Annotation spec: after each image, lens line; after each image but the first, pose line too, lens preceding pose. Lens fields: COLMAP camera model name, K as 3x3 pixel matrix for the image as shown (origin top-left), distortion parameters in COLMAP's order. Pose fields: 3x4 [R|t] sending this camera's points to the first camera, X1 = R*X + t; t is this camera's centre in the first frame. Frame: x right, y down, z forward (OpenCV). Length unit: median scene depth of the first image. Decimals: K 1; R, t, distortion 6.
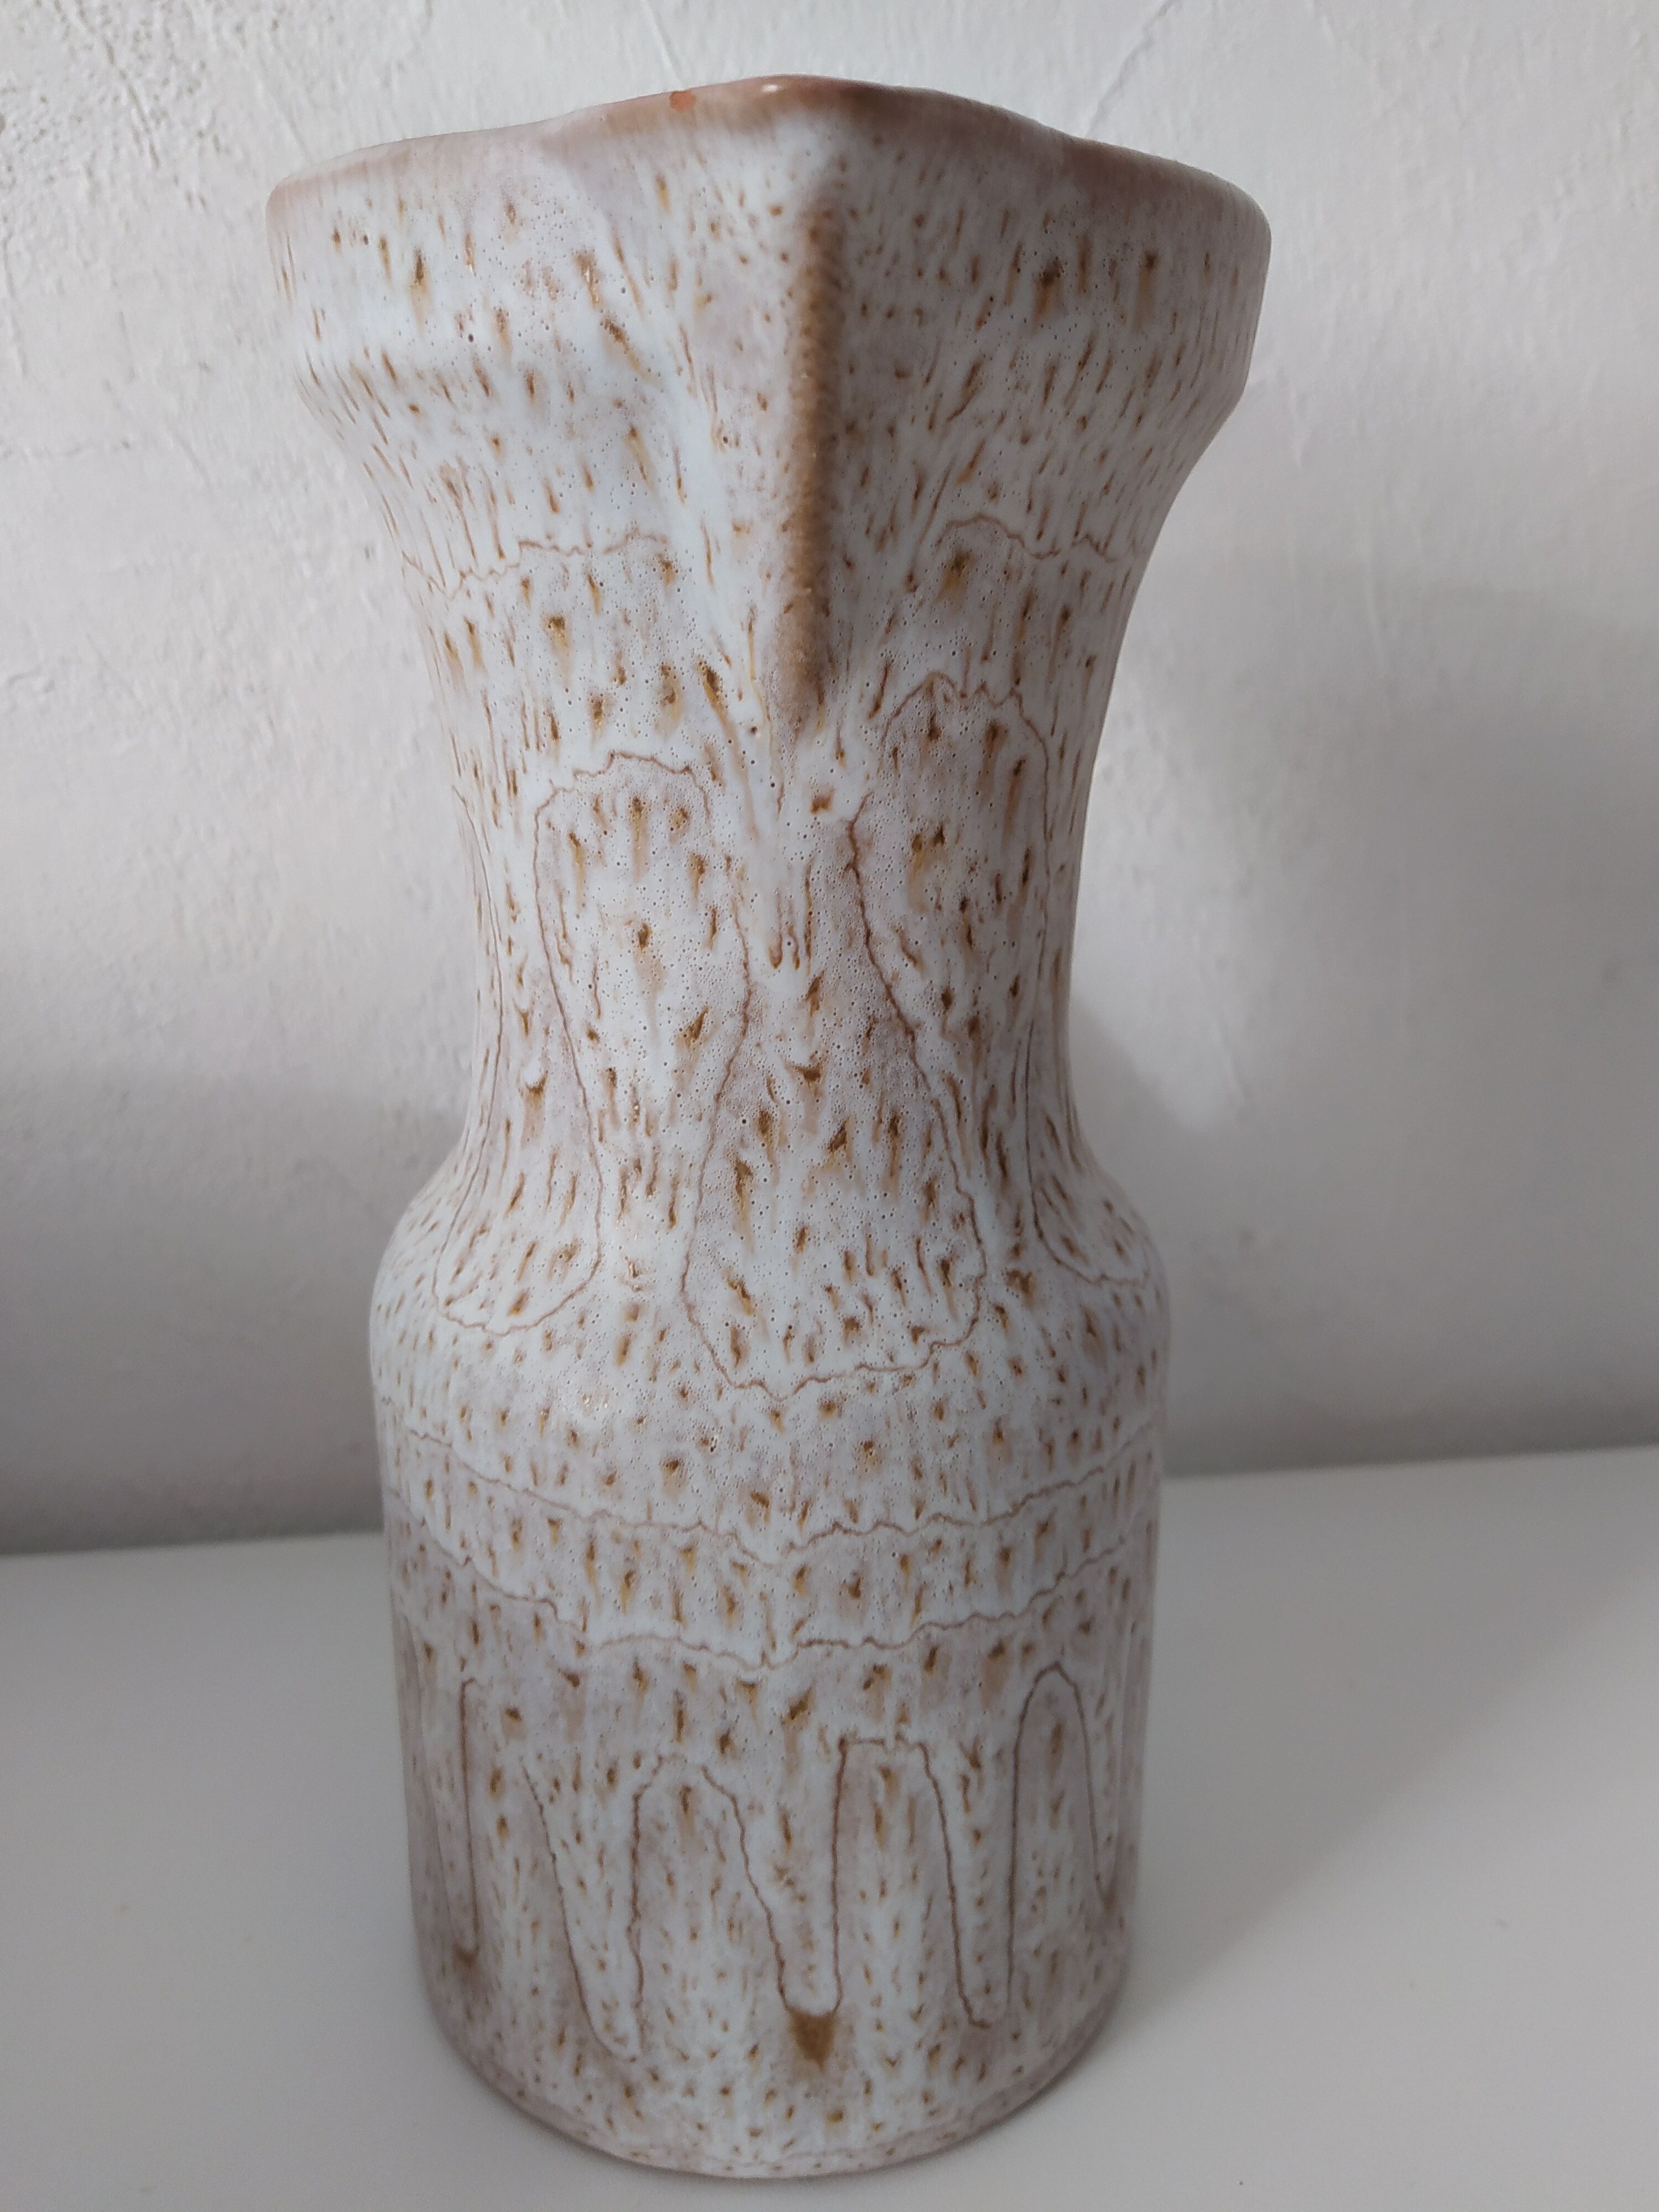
lens RADIAL K [[1756.7, 0, 819.6], [0, 1756.7, 1100.6], [0, 0, 1]] dist [0.096381, -0.223852]
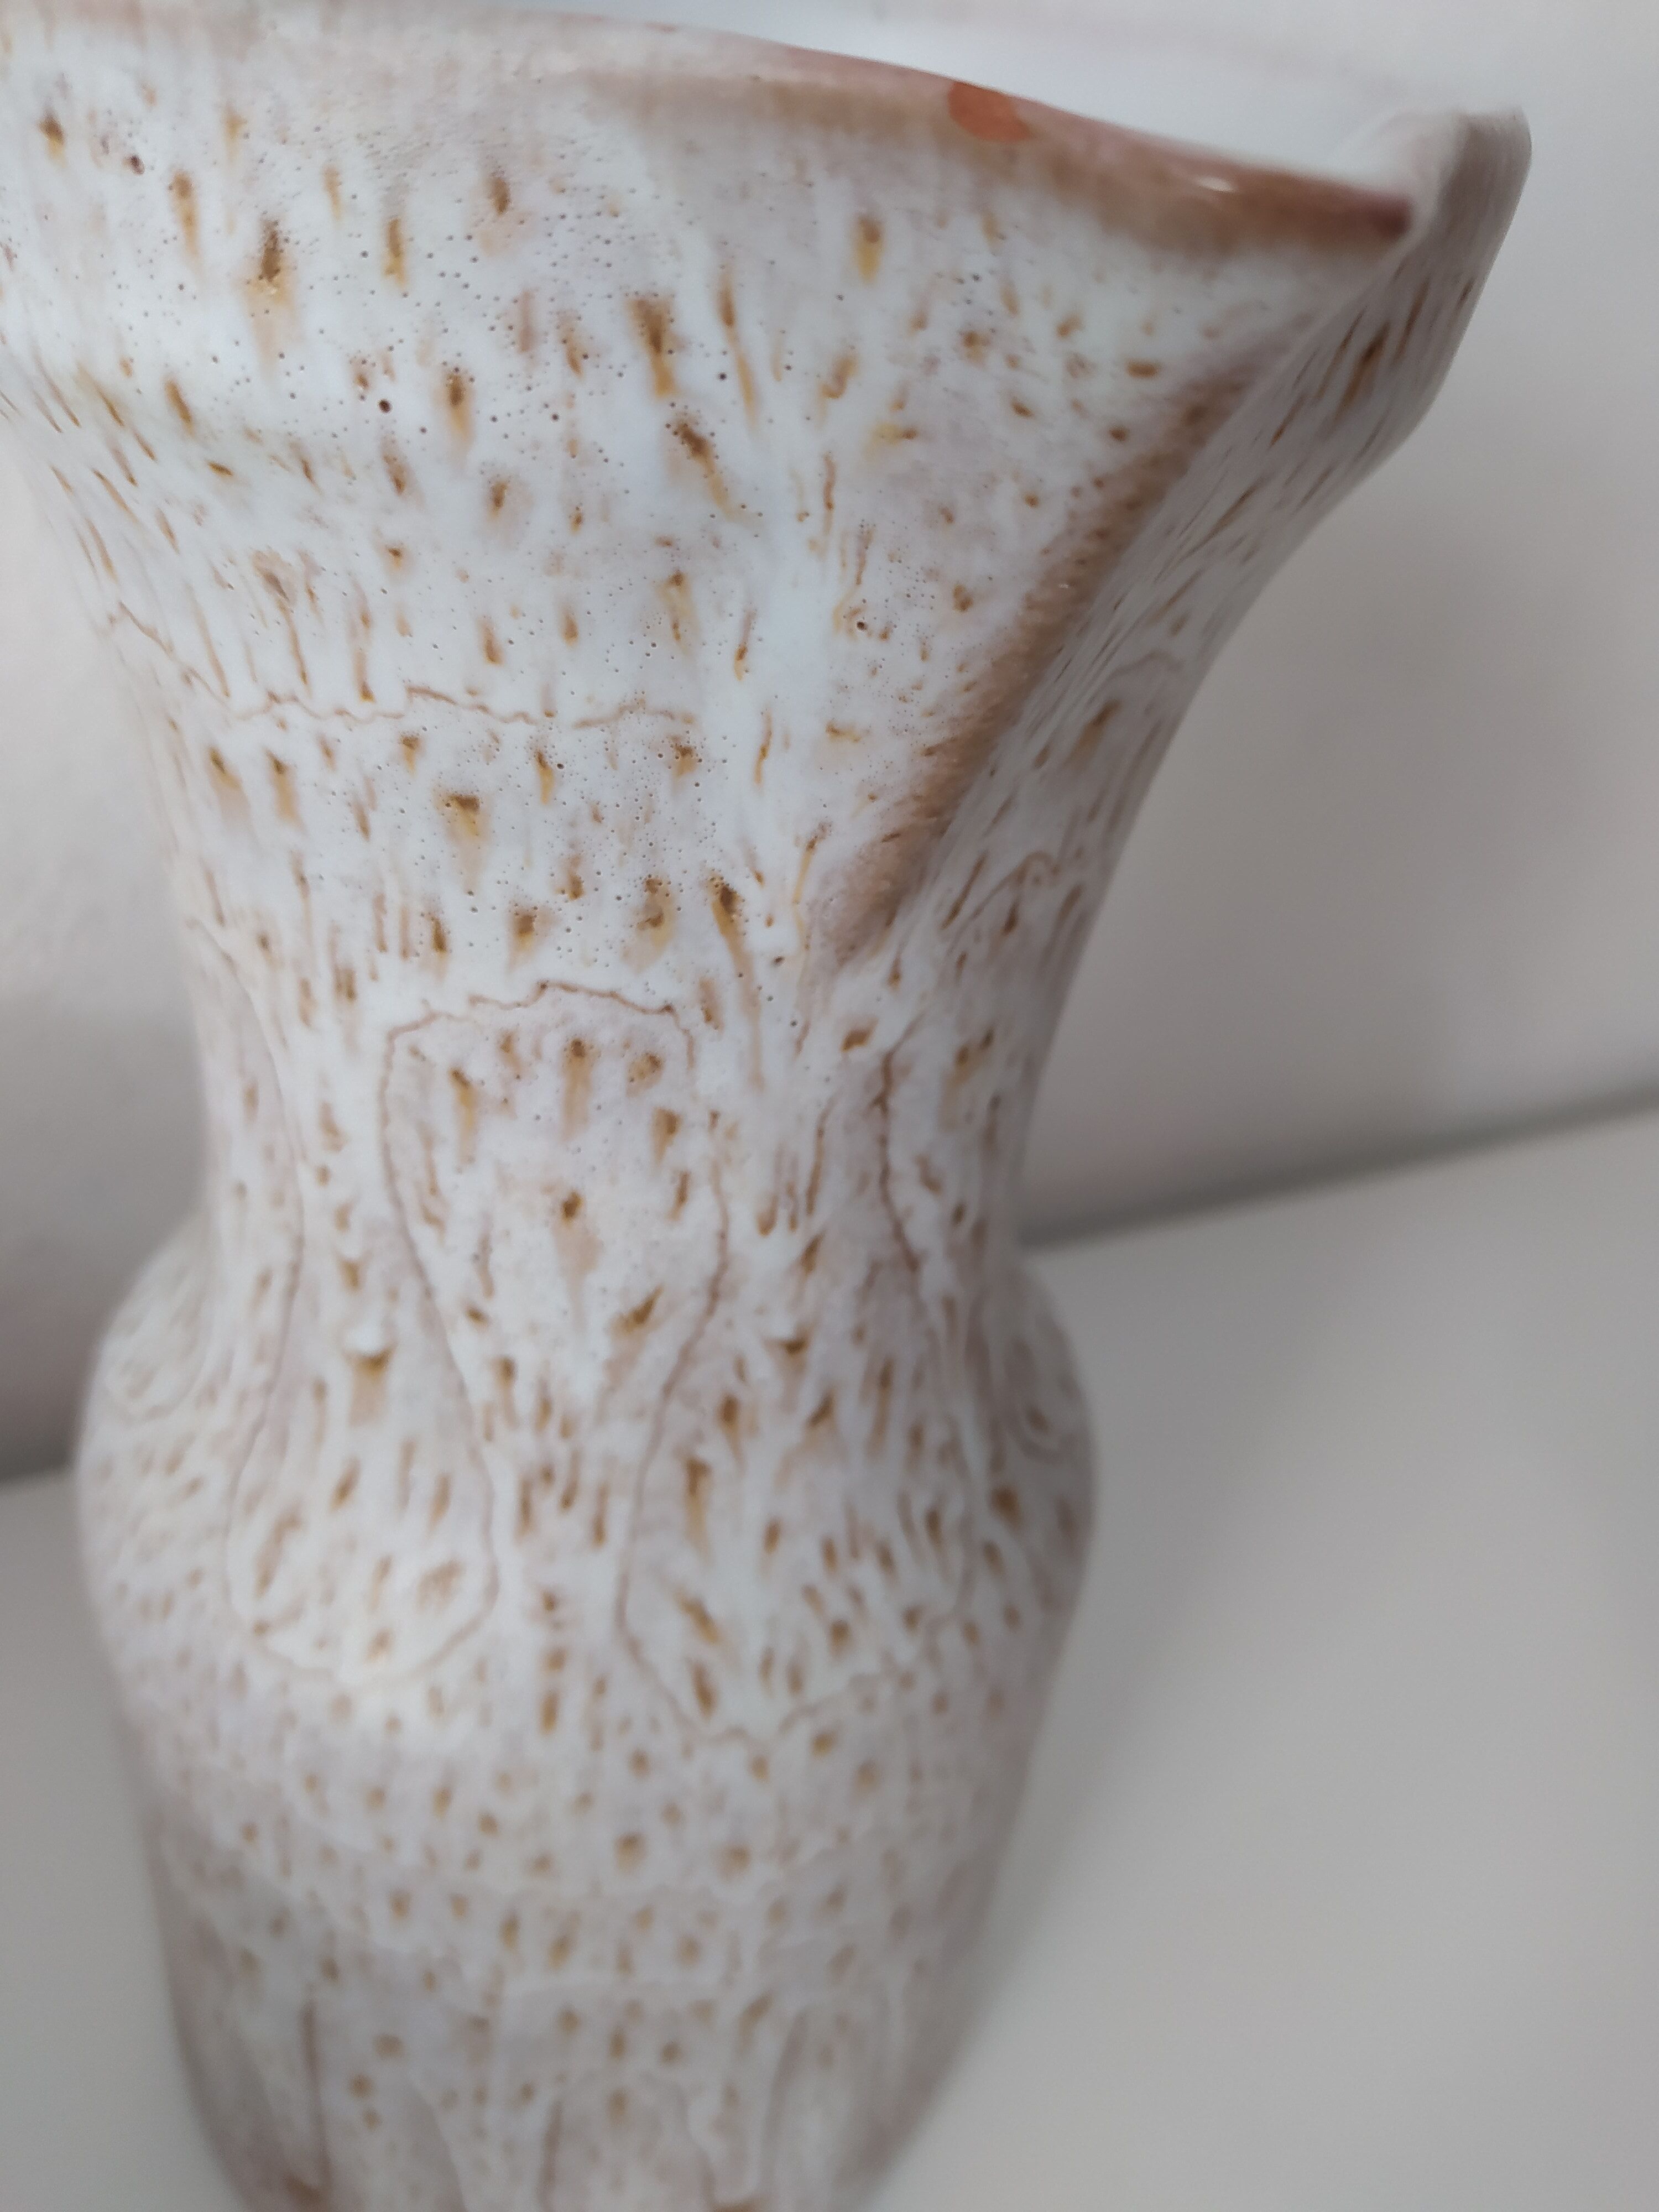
lens RADIAL K [[1765.4, 0, 801.9], [0, 1765.4, 1105.2], [0, 0, 1]] dist [0.014527, -0.127451]
pose [[0.947650, -0.088158, 0.306901, -0.212613], [-0.010399, 0.952102, 0.305604, -0.326137], [-0.319143, -0.292797, 0.901342, 0.364014]]
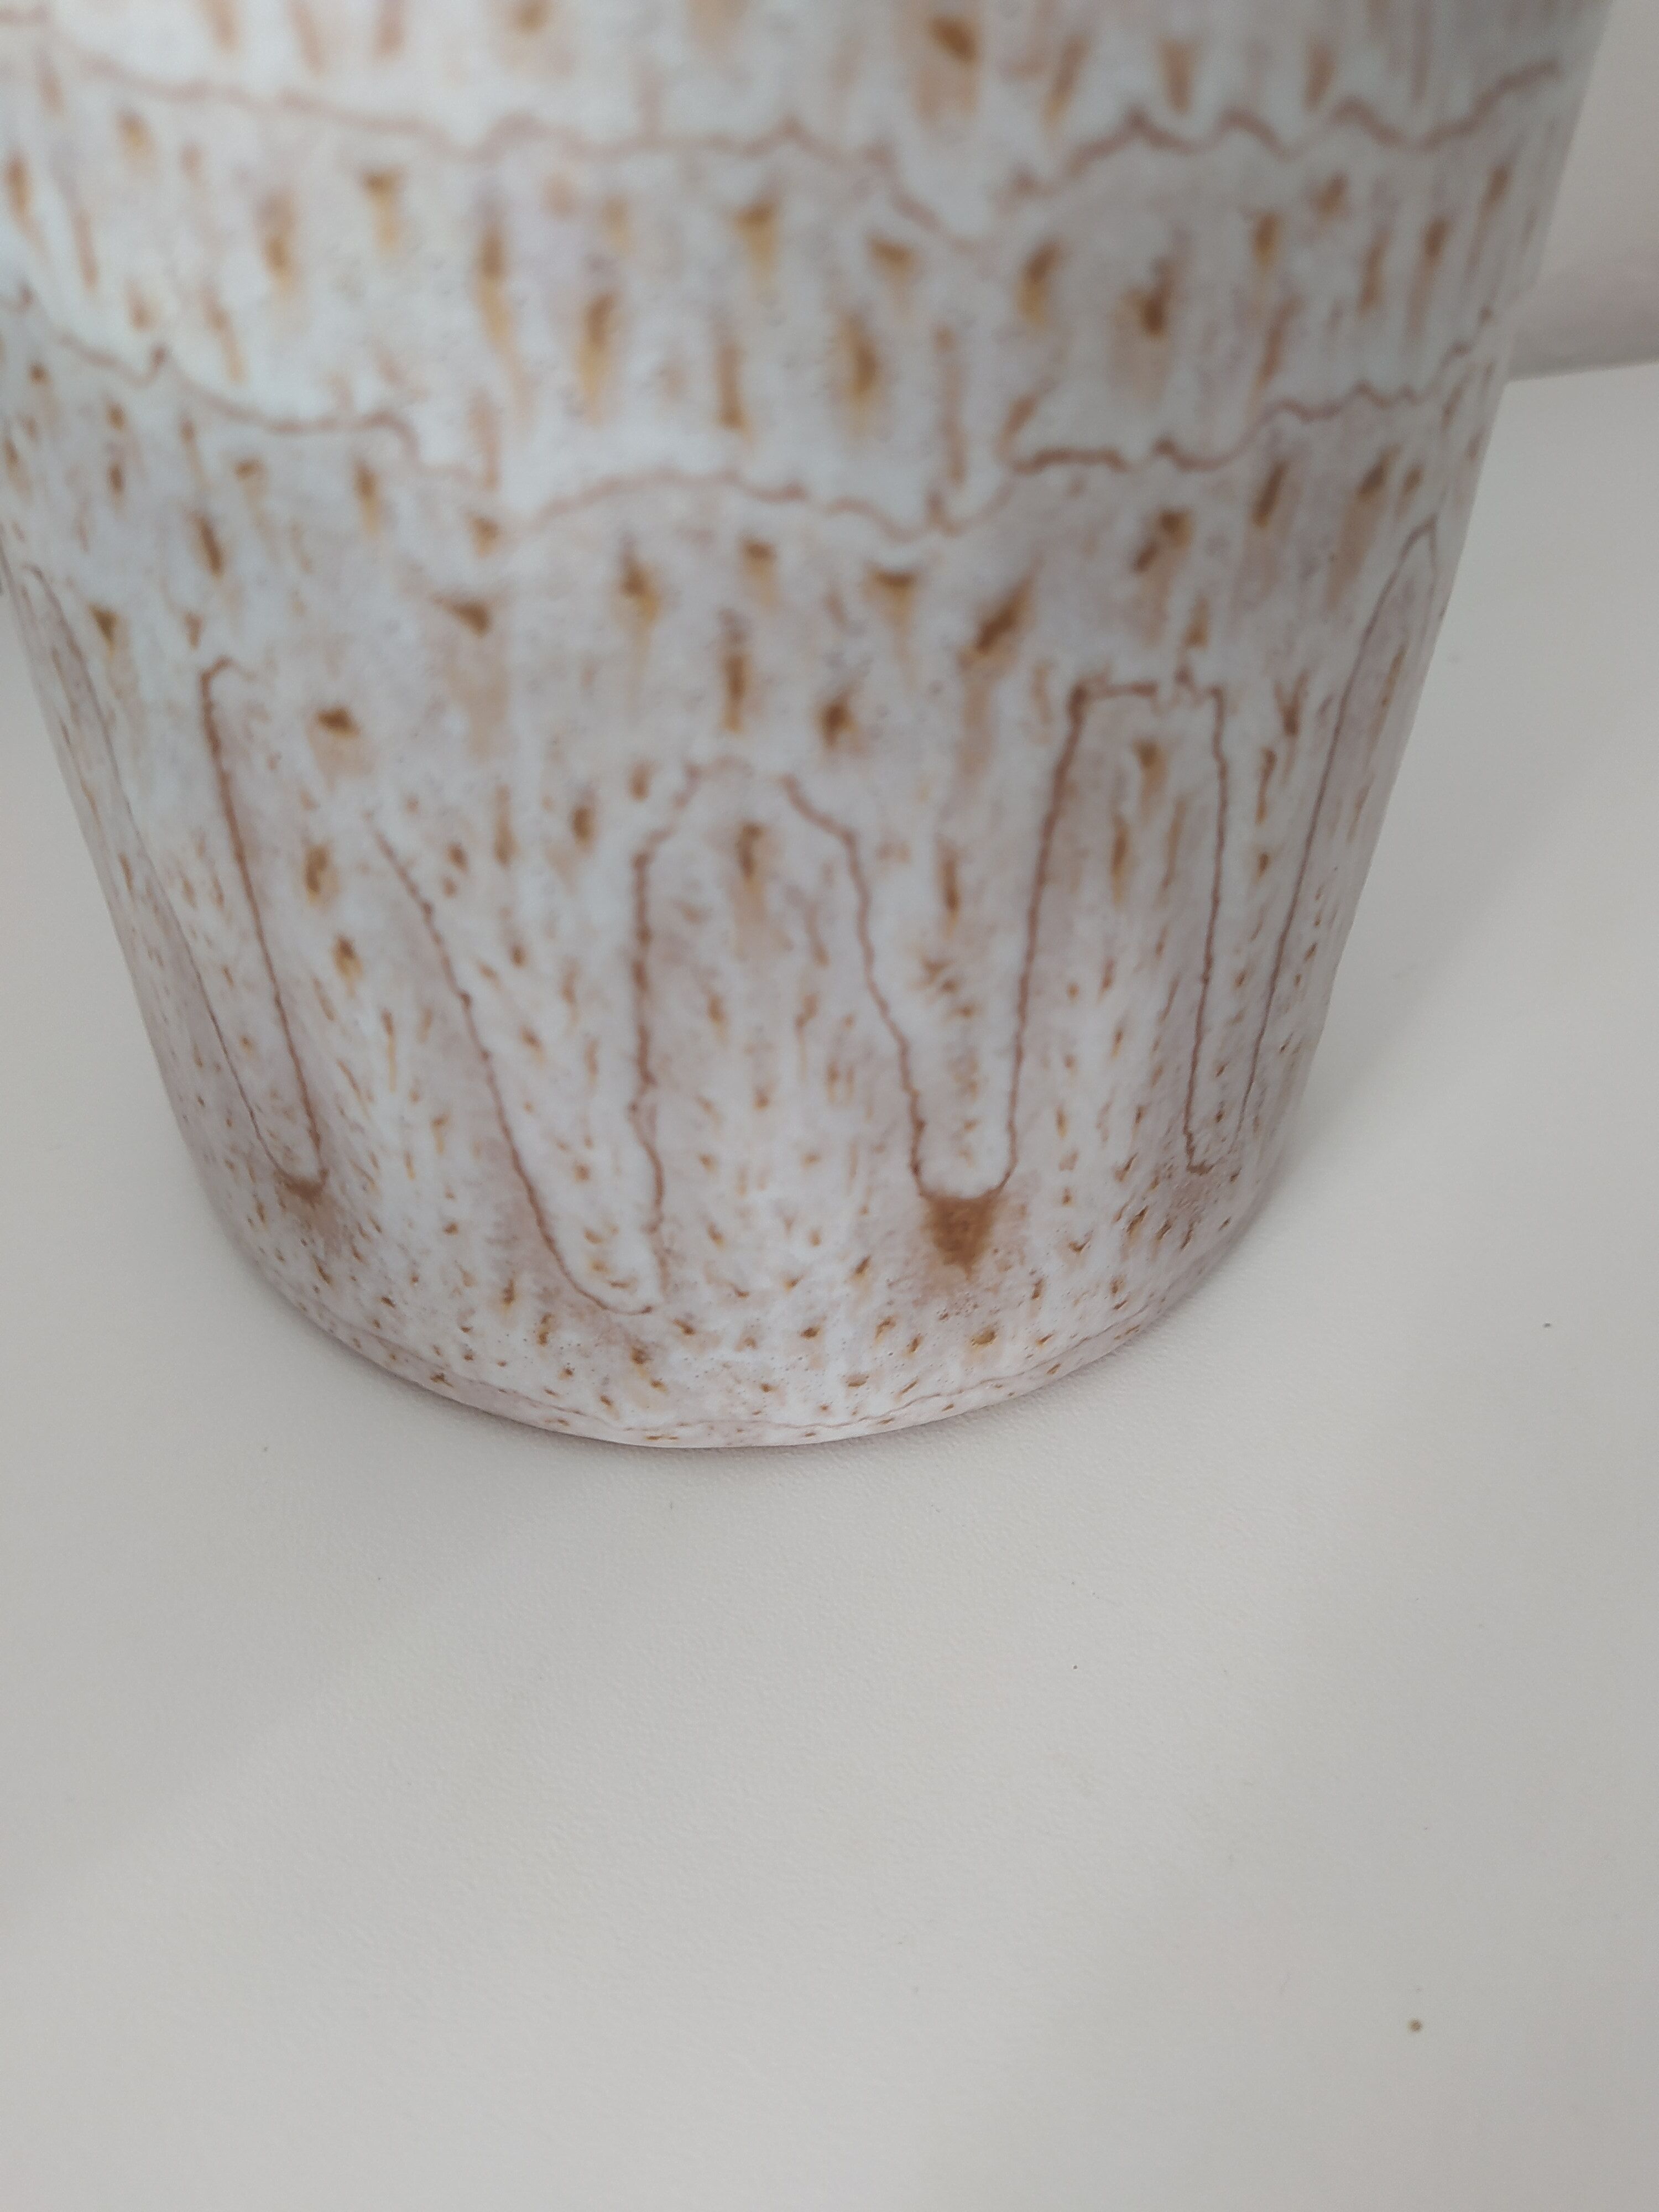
lens RADIAL K [[1756.7, 0, 819.6], [0, 1756.7, 1100.6], [0, 0, 1]] dist [0.096381, -0.223852]
pose [[0.978411, -0.132887, 0.158282, -0.143940], [0.047602, 0.890183, 0.453110, 0.246005], [-0.201113, -0.435793, 0.877290, 0.565326]]
